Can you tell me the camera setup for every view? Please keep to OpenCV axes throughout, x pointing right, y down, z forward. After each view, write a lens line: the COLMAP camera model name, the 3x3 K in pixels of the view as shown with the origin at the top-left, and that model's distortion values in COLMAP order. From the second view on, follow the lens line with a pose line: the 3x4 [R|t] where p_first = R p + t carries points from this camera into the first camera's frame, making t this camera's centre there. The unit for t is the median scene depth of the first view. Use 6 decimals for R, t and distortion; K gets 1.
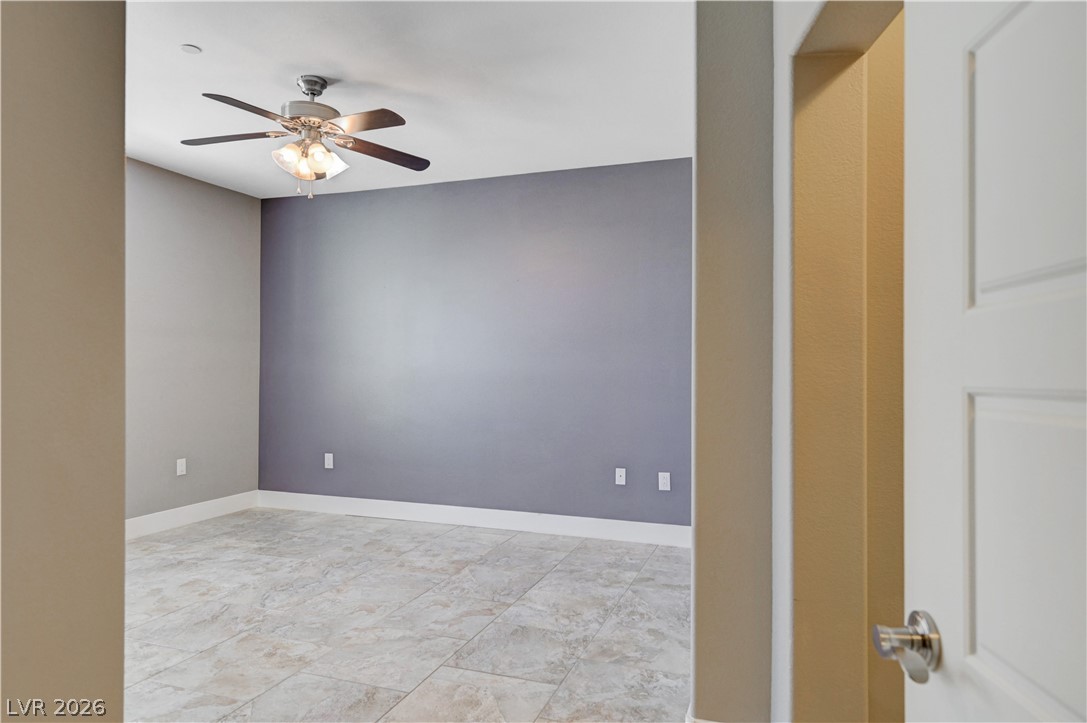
lens RADIAL K [[663.3, 0, 544.0], [0, 663.3, 360.2], [0, 0, 1]] dist [0.012285, 0.003786]
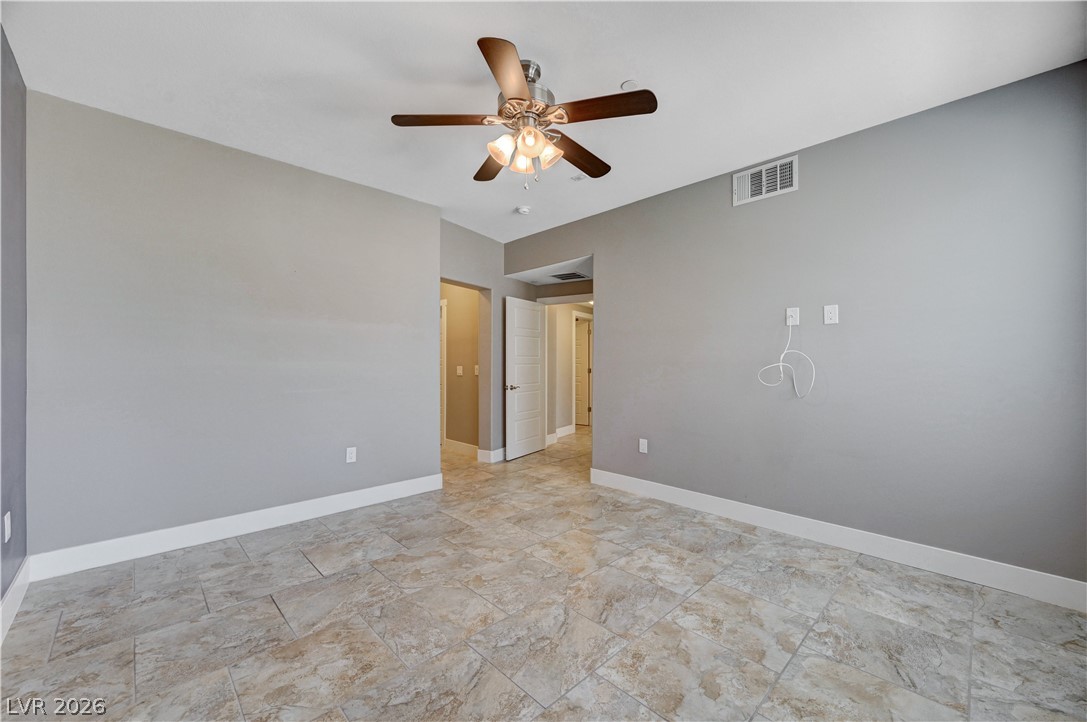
lens RADIAL K [[430.8, 0, 548.7], [0, 430.8, 361.7], [0, 0, 1]] dist [0.005557, -0.000848]
pose [[-0.901200, -0.005765, 0.433365, -0.624111], [-0.013404, 0.999804, -0.014574, 0.022552], [-0.433196, -0.018943, -0.901101, 1.477990]]
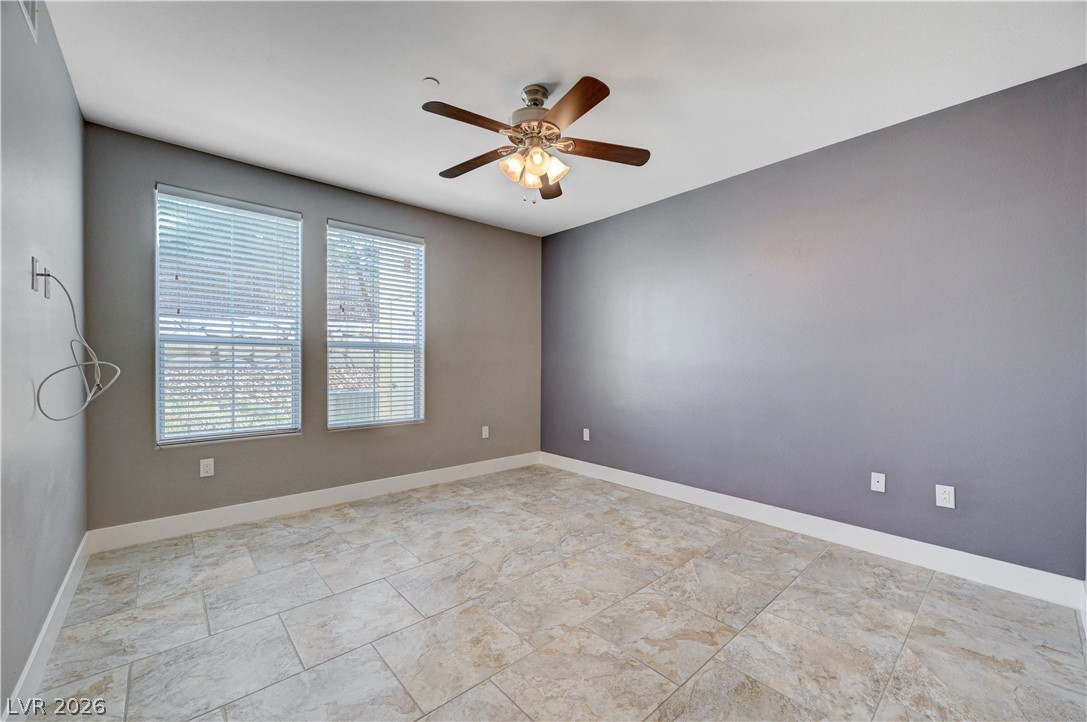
lens RADIAL K [[430.8, 0, 547.0], [0, 430.8, 364.8], [0, 0, 1]] dist [0.005557, -0.000848]
pose [[0.882259, 0.000151, -0.470764, -0.003875], [0.007681, 0.999862, 0.014715, 0.008470], [0.470701, -0.016599, 0.882137, 0.371979]]
